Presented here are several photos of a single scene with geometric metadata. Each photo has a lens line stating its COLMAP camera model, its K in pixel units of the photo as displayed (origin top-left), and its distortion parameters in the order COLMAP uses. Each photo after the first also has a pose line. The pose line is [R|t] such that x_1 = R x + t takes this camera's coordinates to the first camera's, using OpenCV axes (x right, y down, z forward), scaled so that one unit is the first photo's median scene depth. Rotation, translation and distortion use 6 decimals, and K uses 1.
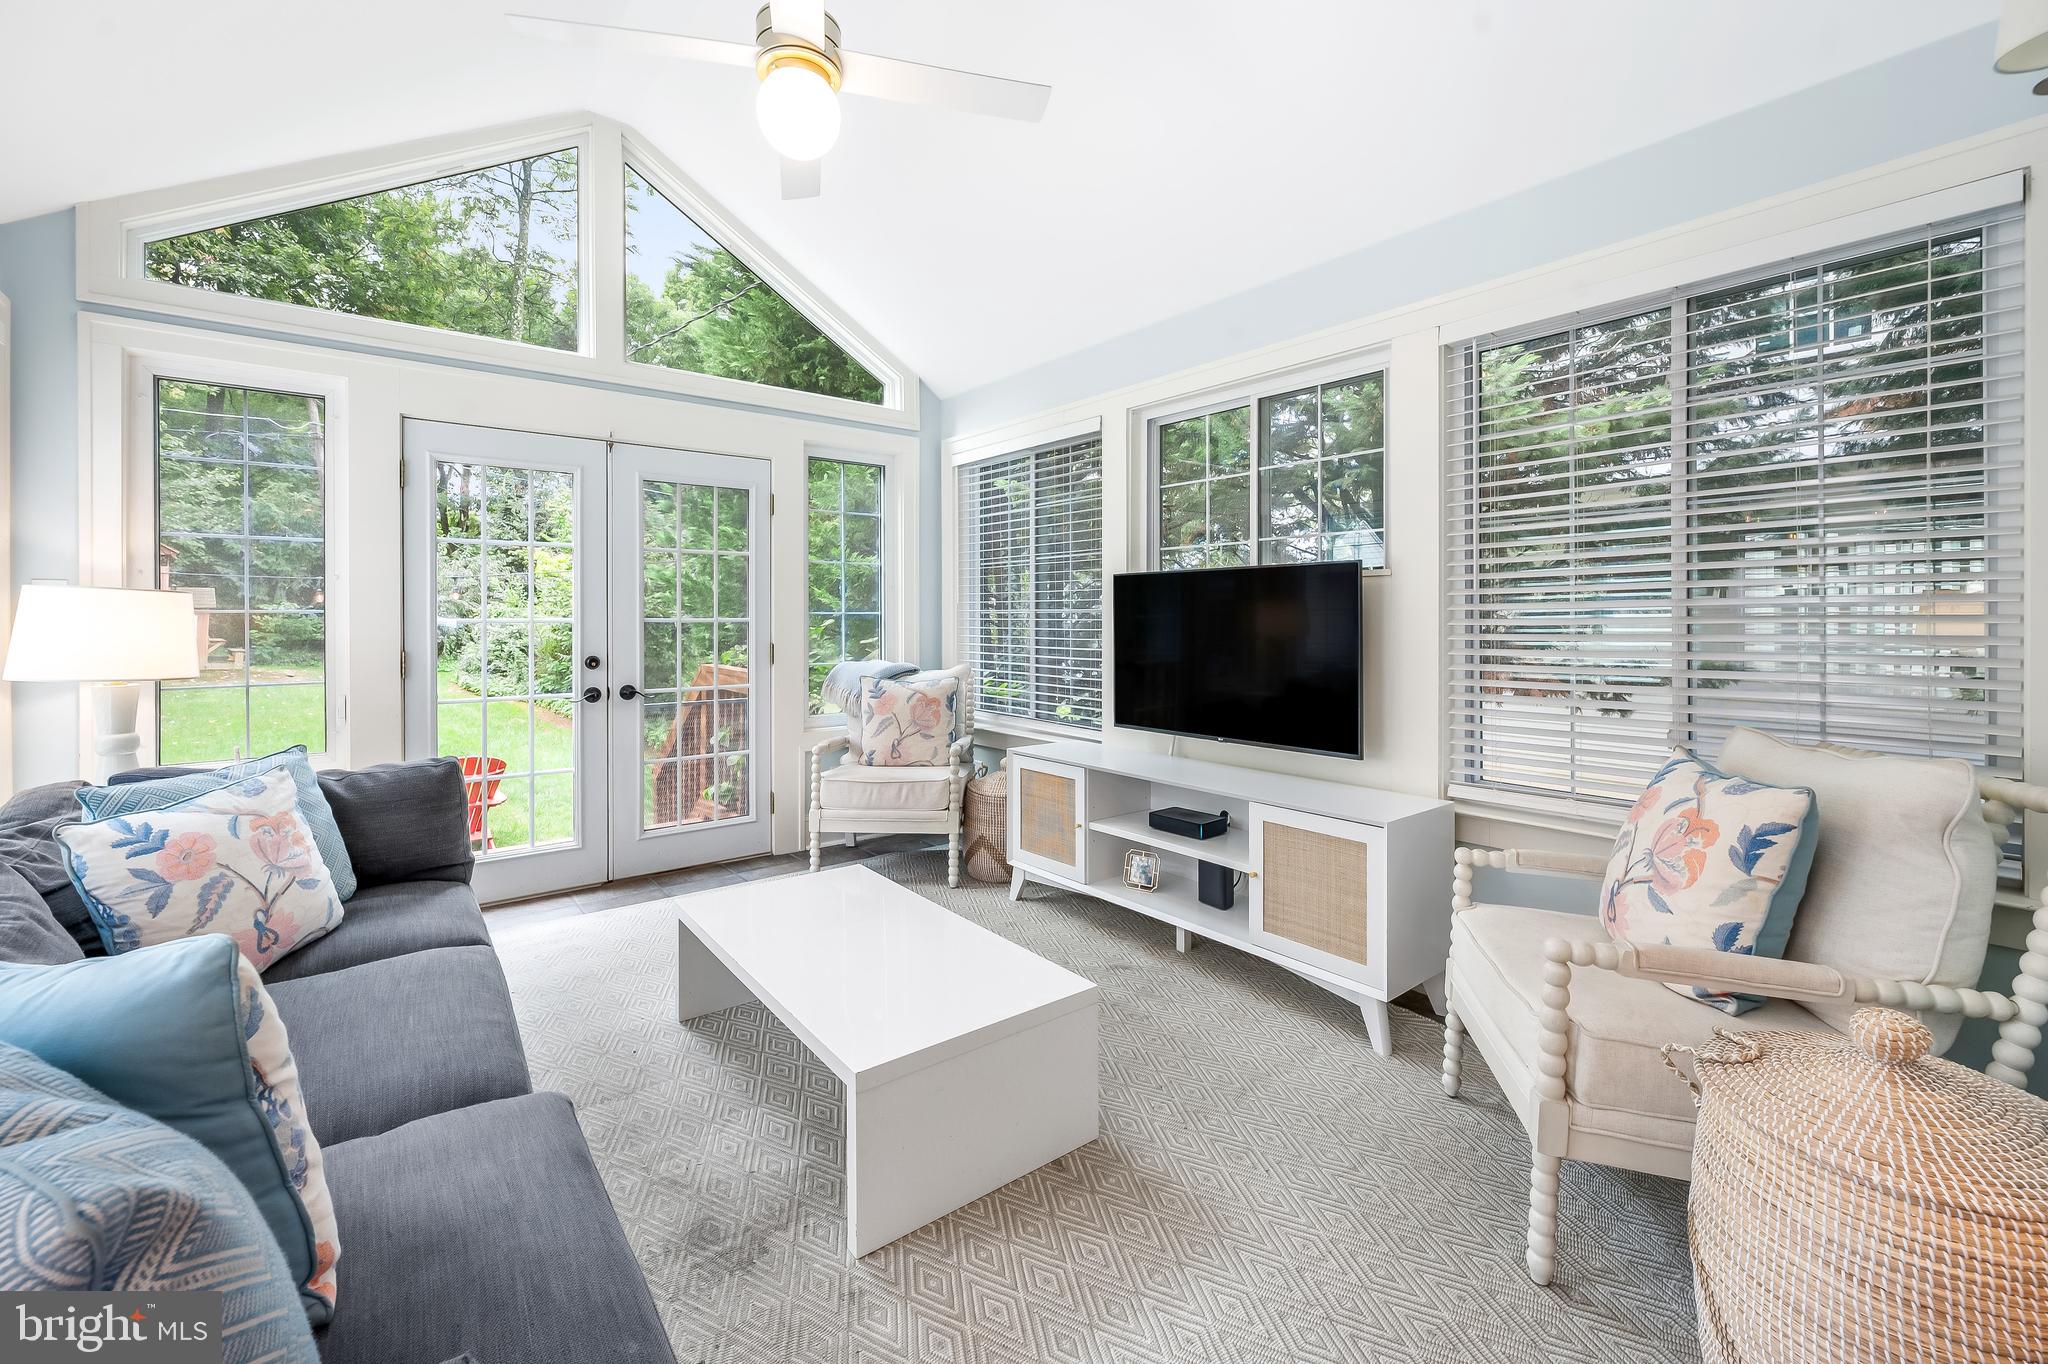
lens RADIAL K [[847.2, 0, 1034.2], [0, 847.2, 622.0], [0, 0, 1]] dist [-0.001722, -0.000498]
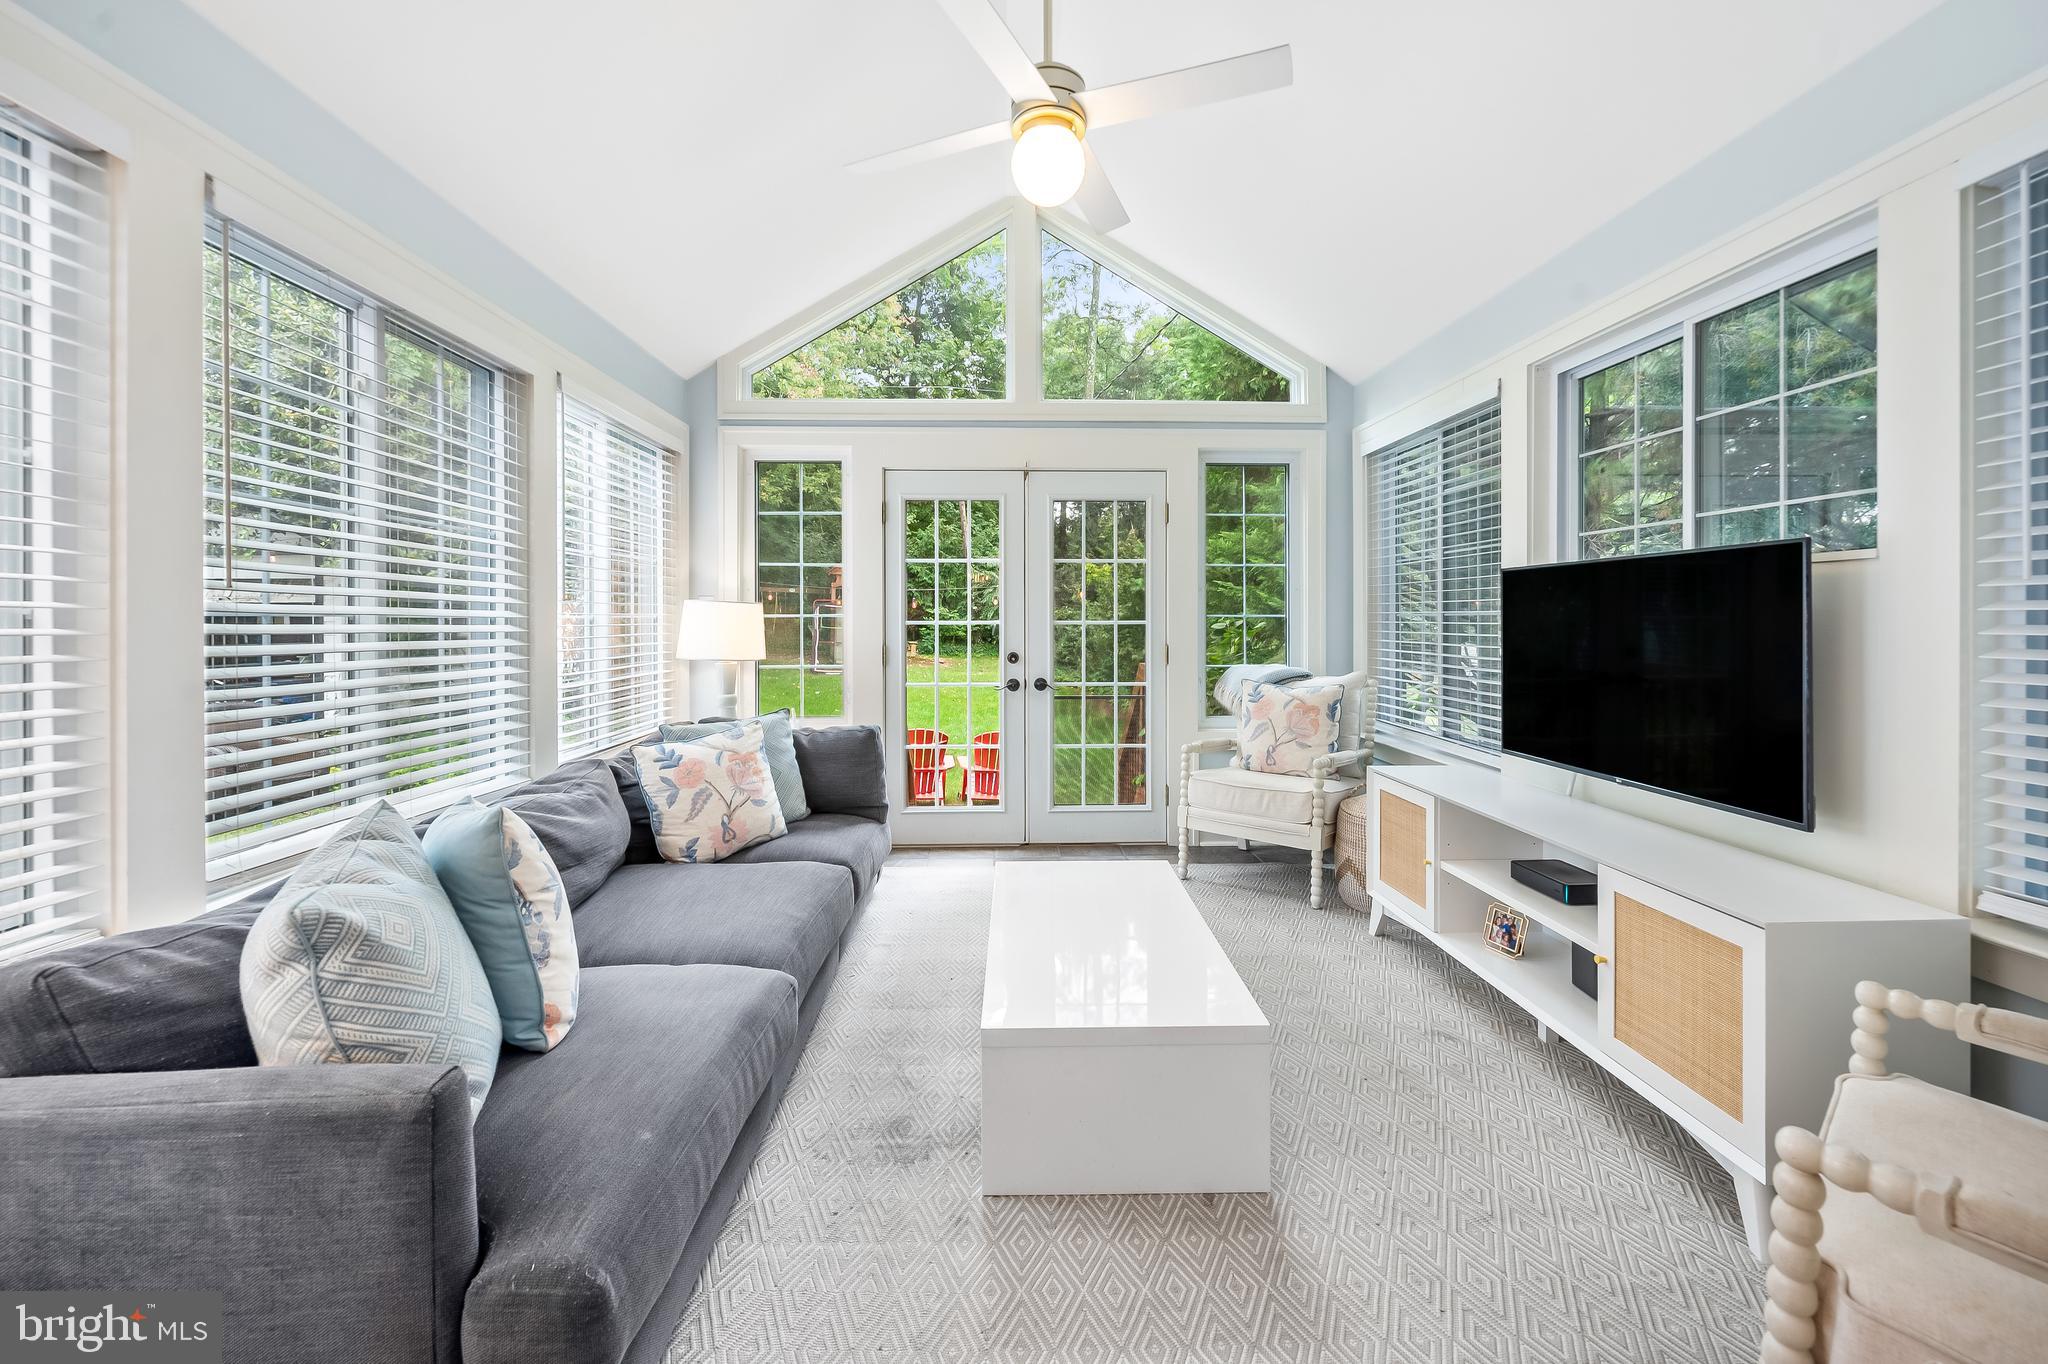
lens RADIAL K [[847.2, 0, 1027.9], [0, 847.2, 623.2], [0, 0, 1]] dist [-0.001722, -0.000498]
pose [[0.801456, 0.003872, -0.598042, 0.220000], [-0.004333, 0.999990, 0.000667, -0.001788], [0.598038, 0.002057, 0.801465, 0.060360]]
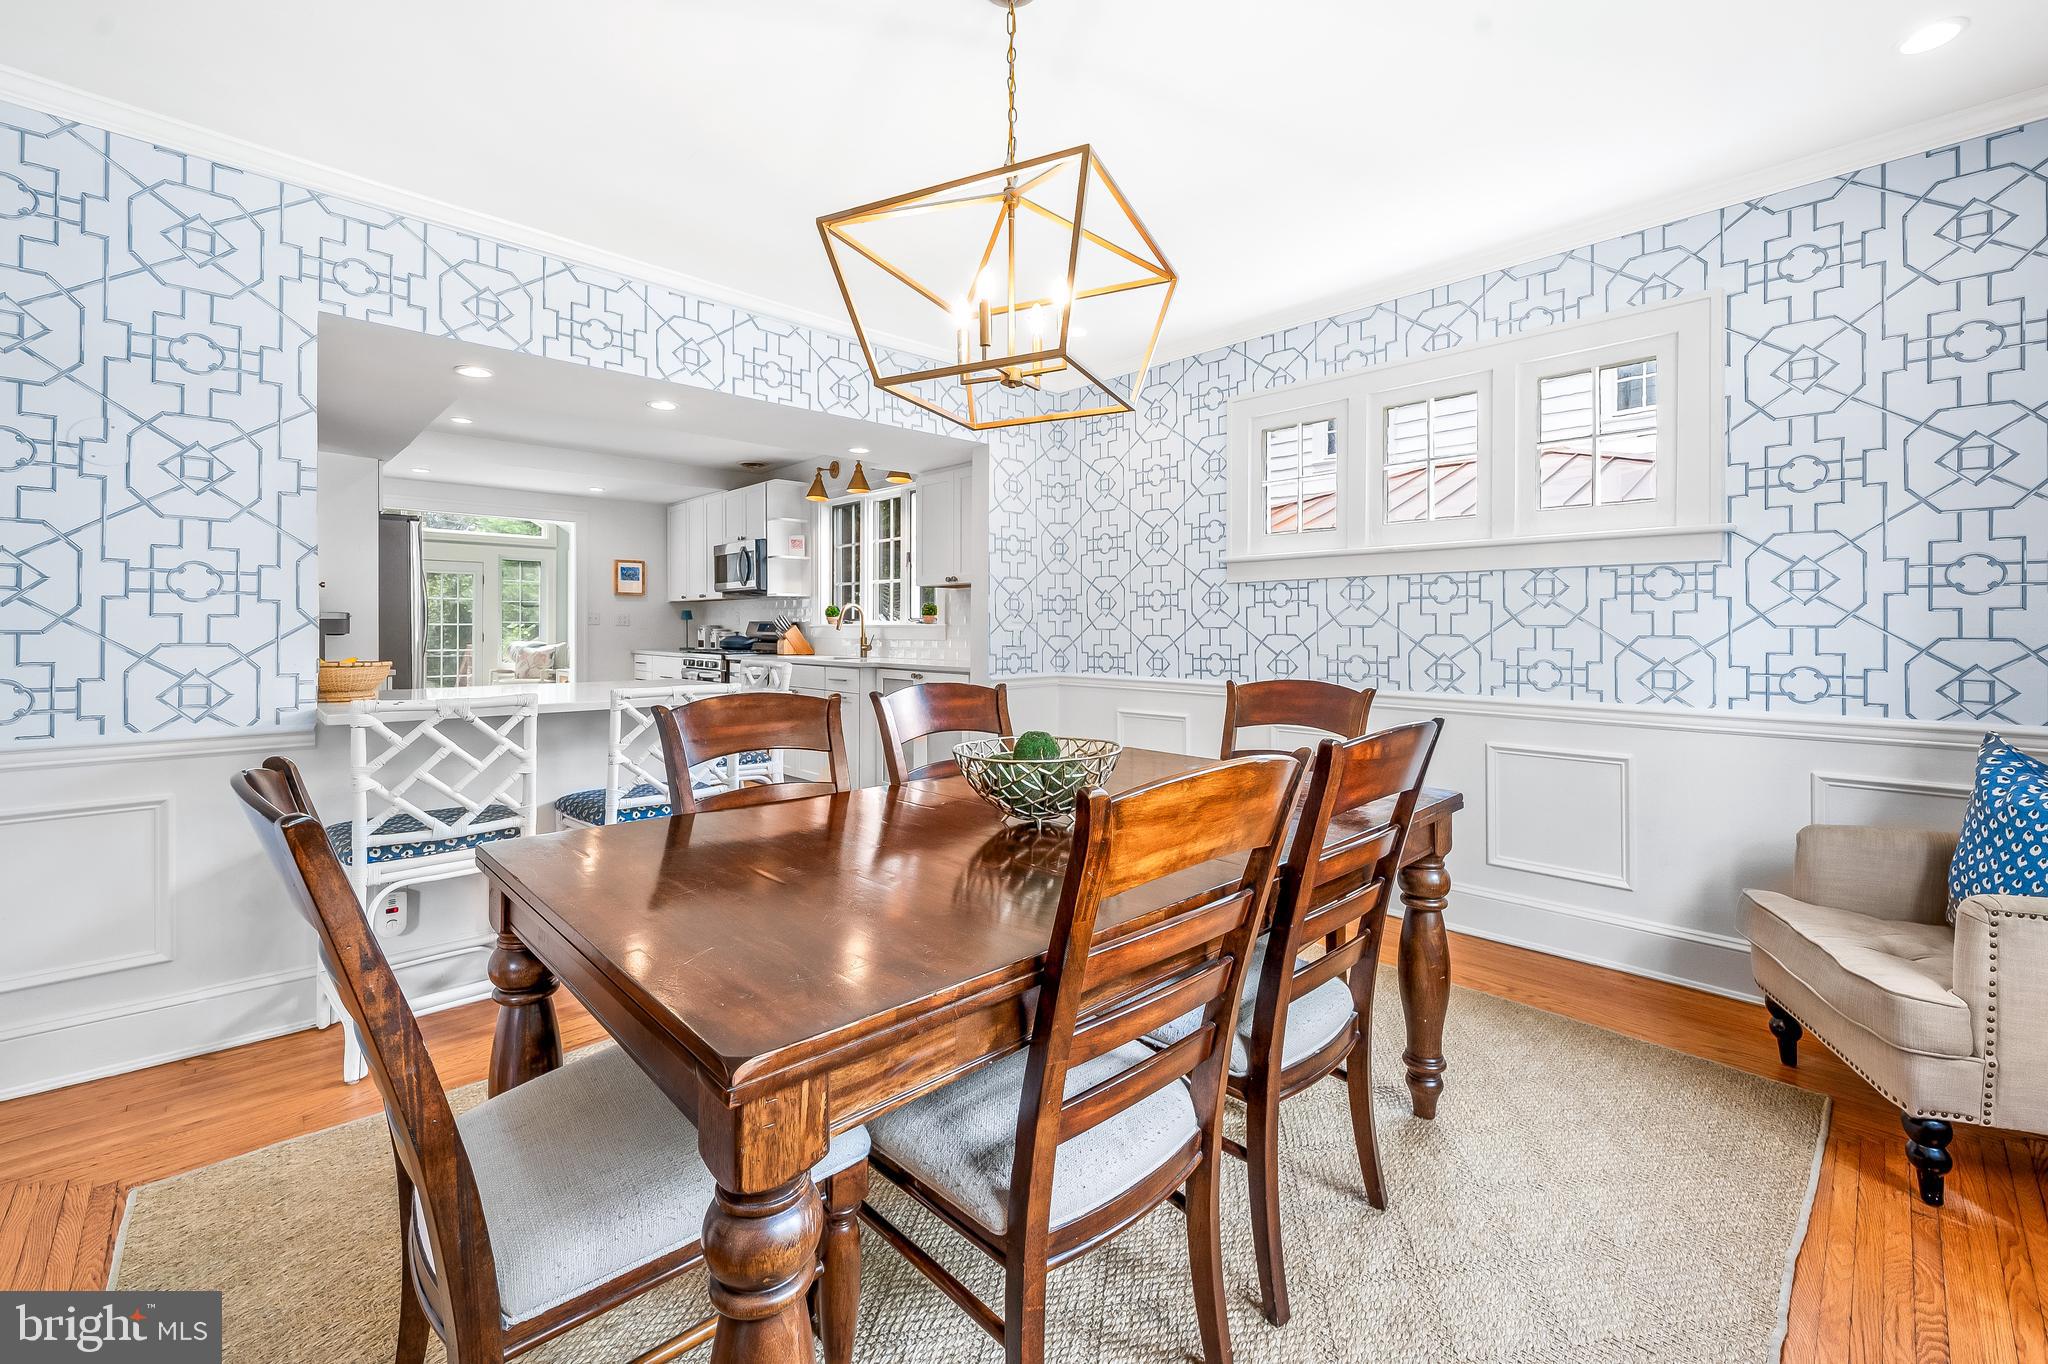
lens RADIAL K [[847.2, 0, 1041.9], [0, 847.2, 631.6], [0, 0, 1]] dist [-0.001722, -0.000498]
pose [[0.994342, 0.006084, 0.106054, 1.334139], [-0.006373, 0.999977, 0.002379, 0.003015], [-0.106037, -0.003042, 0.994357, -2.095039]]
